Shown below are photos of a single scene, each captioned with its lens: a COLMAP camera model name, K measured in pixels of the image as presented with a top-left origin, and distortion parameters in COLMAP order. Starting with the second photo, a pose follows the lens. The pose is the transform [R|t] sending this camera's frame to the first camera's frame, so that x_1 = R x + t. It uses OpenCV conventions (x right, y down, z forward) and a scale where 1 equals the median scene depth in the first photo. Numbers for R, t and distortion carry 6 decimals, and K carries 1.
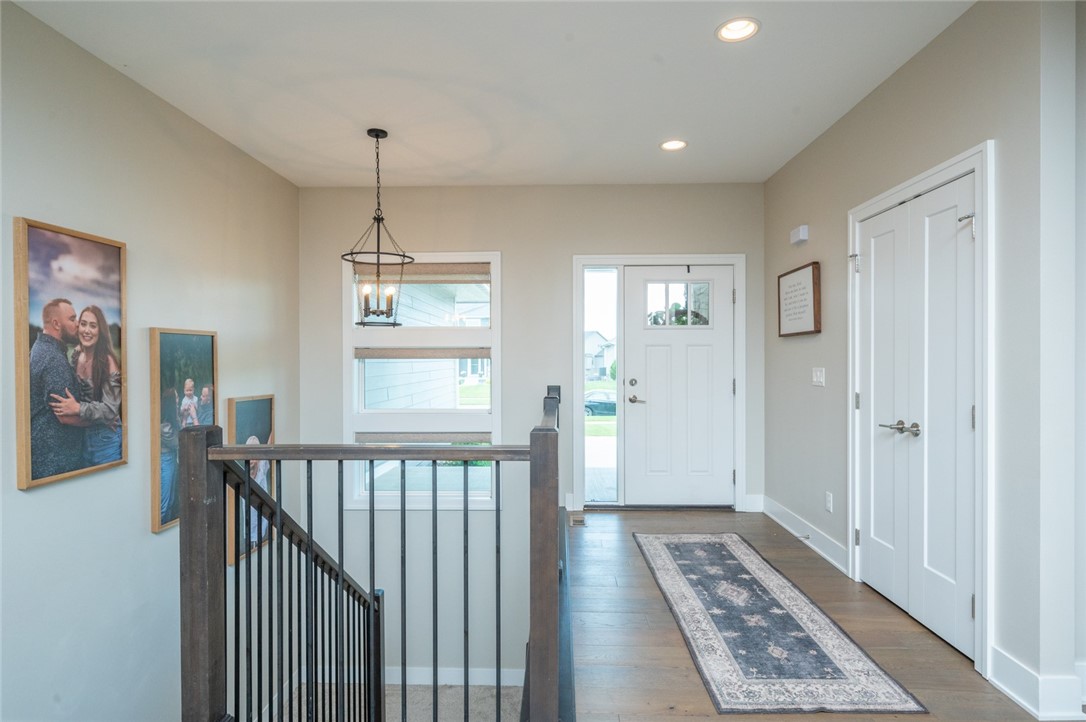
lens RADIAL K [[569.0, 0, 540.3], [0, 569.0, 362.2], [0, 0, 1]] dist [-0.006455, -0.000503]
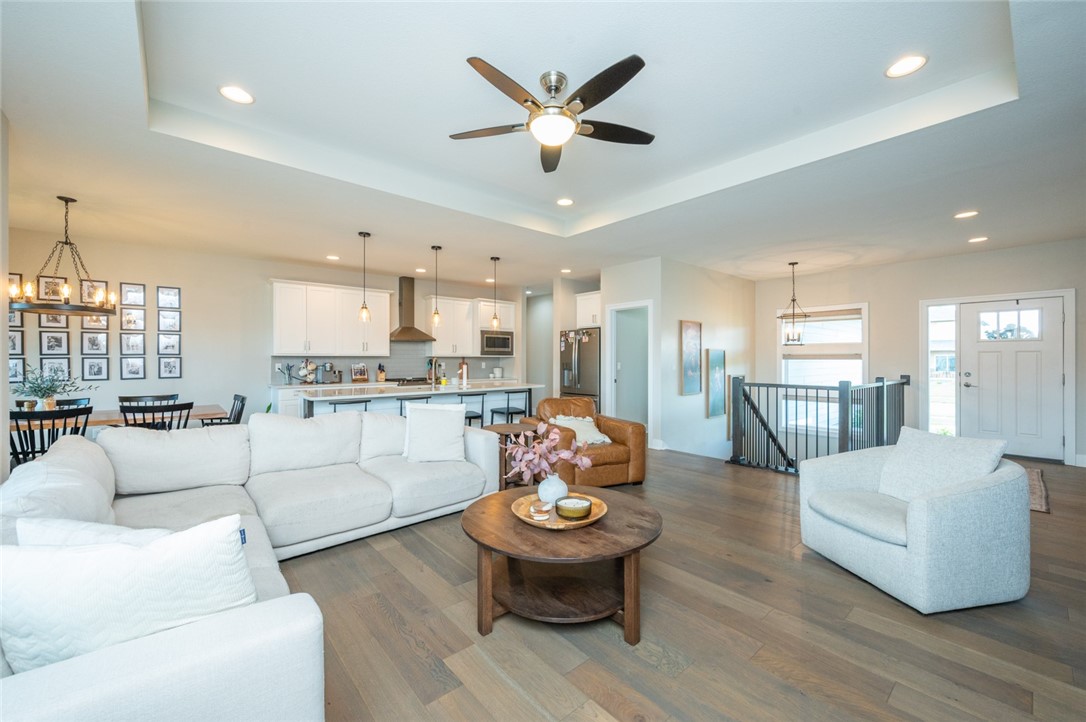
lens RADIAL K [[430.4, 0, 543.0], [0, 430.4, 358.9], [0, 0, 1]] dist [-0.000017, -0.000572]
pose [[0.678527, 0.002694, -0.734571, 0.259378], [-0.005693, 0.999983, -0.001592, -0.000188], [0.734554, 0.005263, 0.678530, -0.784653]]
